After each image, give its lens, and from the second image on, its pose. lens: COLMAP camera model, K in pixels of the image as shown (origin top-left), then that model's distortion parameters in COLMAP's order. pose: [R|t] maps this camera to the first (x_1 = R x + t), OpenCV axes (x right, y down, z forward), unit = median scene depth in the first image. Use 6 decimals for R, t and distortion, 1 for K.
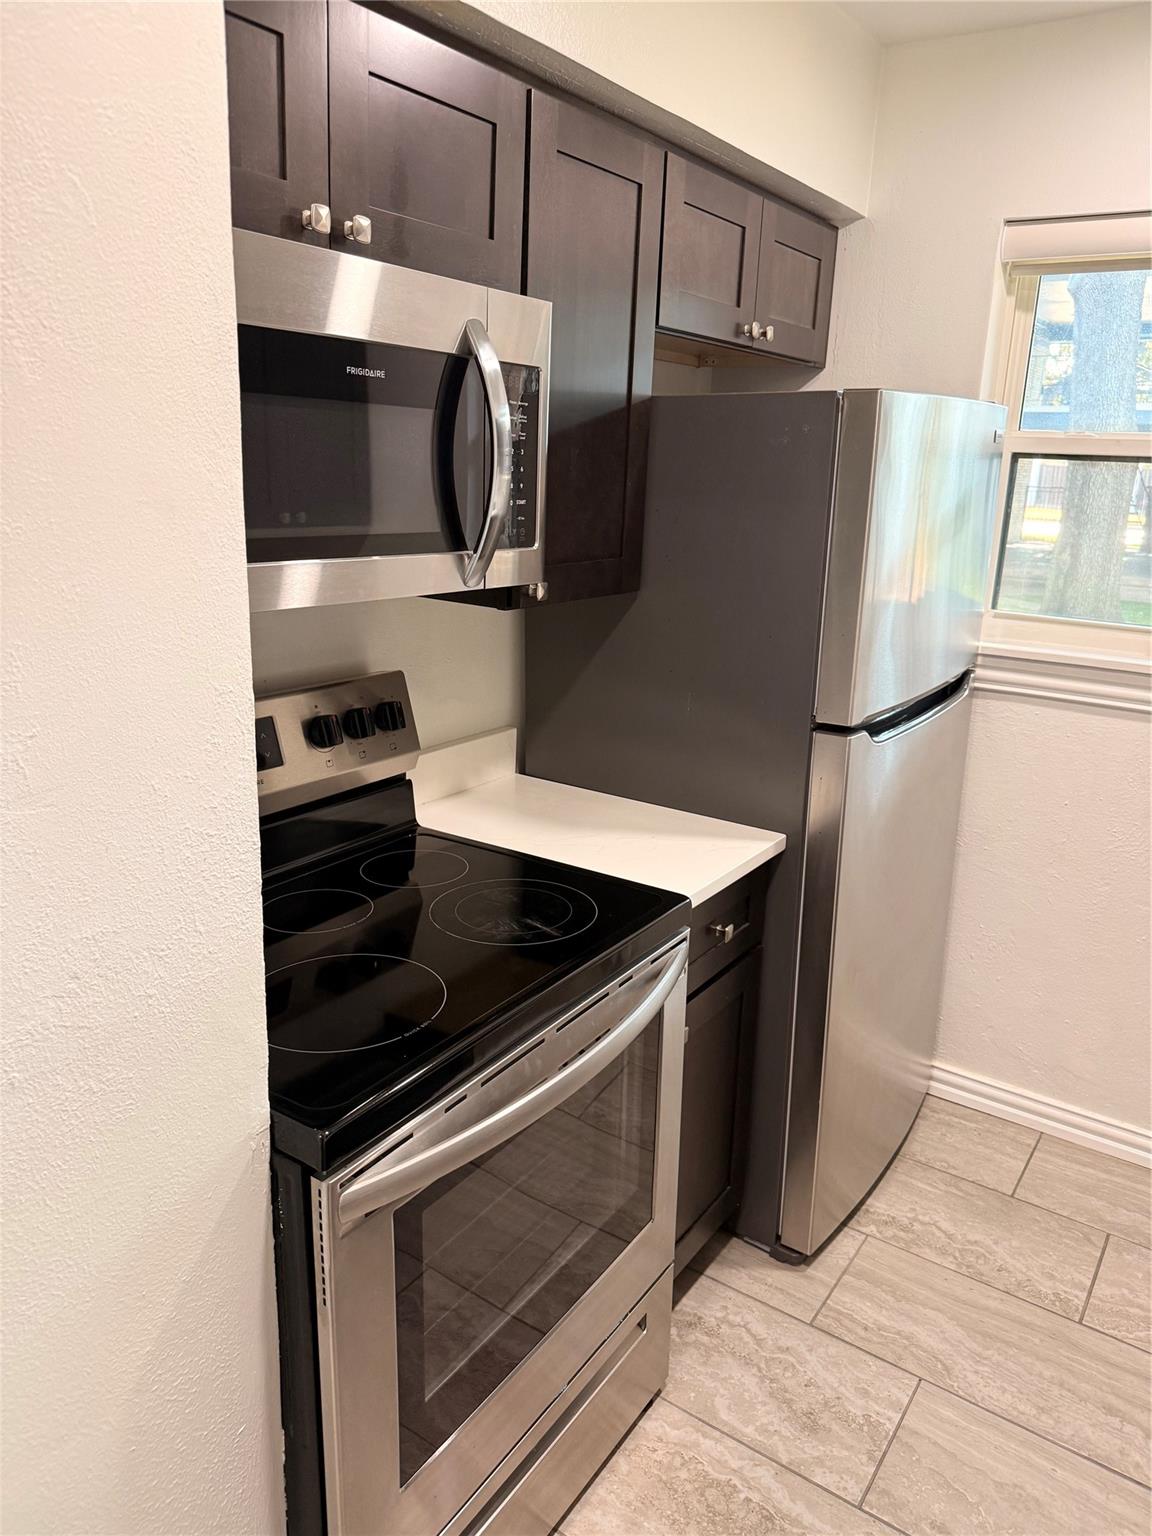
lens RADIAL K [[1091.1, 0, 576.6], [0, 1091.1, 767.5], [0, 0, 1]] dist [-0.026639, -0.007774]
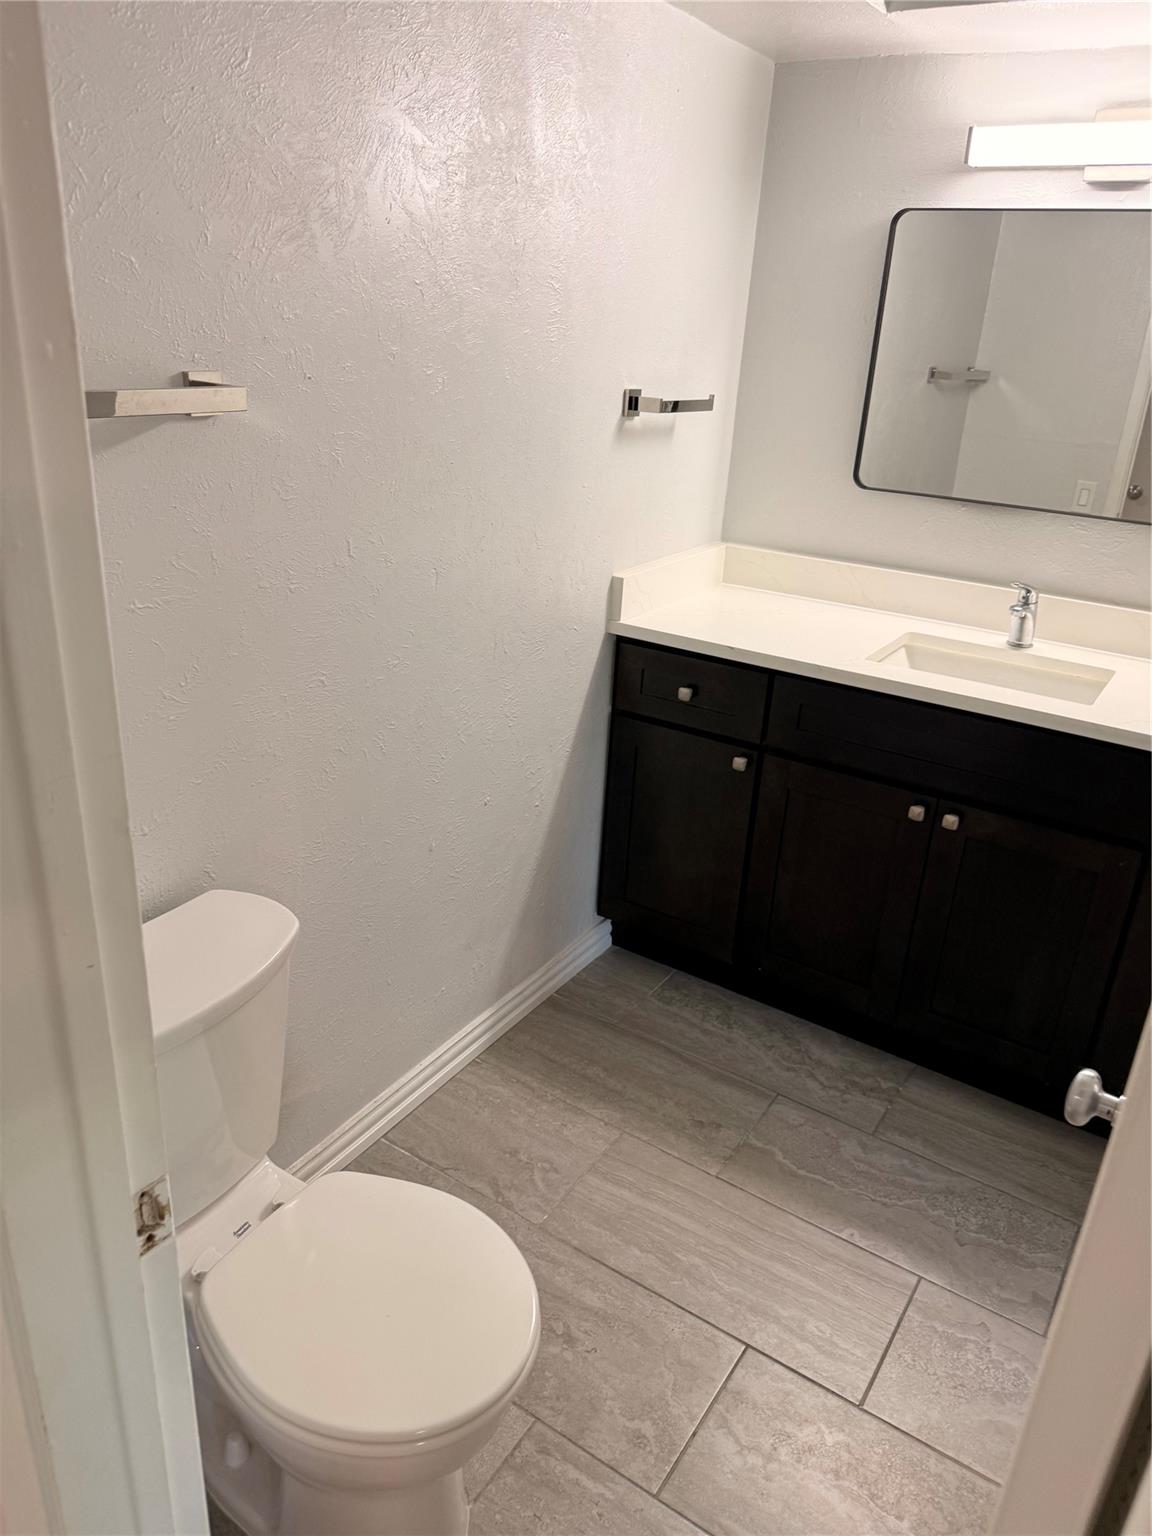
lens RADIAL K [[1091.1, 0, 573.0], [0, 1091.1, 767.1], [0, 0, 1]] dist [-0.026639, -0.007774]
pose [[-0.996705, -0.066229, -0.046834, 0.634751], [-0.081024, 0.785478, 0.613563, -0.424330], [-0.003849, 0.615336, -0.788256, 1.621773]]
